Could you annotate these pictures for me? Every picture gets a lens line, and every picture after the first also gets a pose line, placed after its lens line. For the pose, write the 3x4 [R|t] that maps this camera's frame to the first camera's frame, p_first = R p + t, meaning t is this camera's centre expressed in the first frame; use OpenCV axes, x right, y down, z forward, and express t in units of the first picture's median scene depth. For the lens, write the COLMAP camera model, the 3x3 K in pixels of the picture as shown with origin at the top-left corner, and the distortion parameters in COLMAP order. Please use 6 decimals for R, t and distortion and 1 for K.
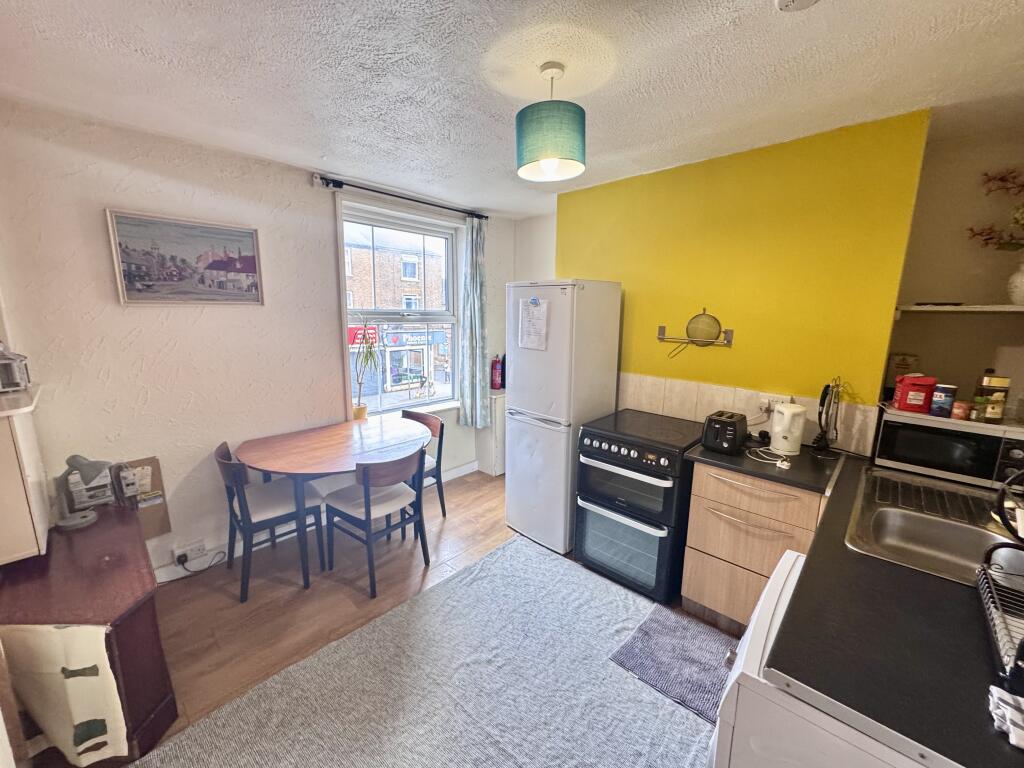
lens RADIAL K [[406.9, 0, 514.2], [0, 406.9, 384.4], [0, 0, 1]] dist [-0.001795, -0.000396]
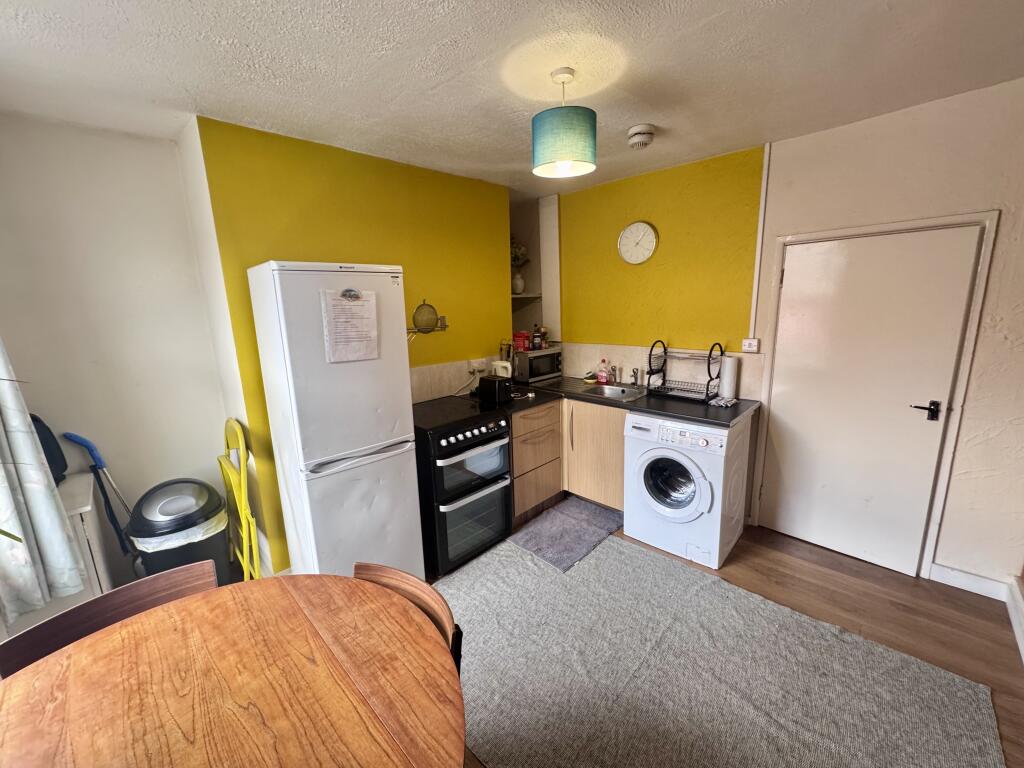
lens RADIAL K [[406.9, 0, 513.5], [0, 406.9, 383.7], [0, 0, 1]] dist [-0.001795, -0.000396]
pose [[0.027289, -0.215005, 0.976232, -0.696215], [0.214370, 0.955134, 0.204366, -0.145382], [-0.976371, 0.203698, 0.072155, 0.742529]]
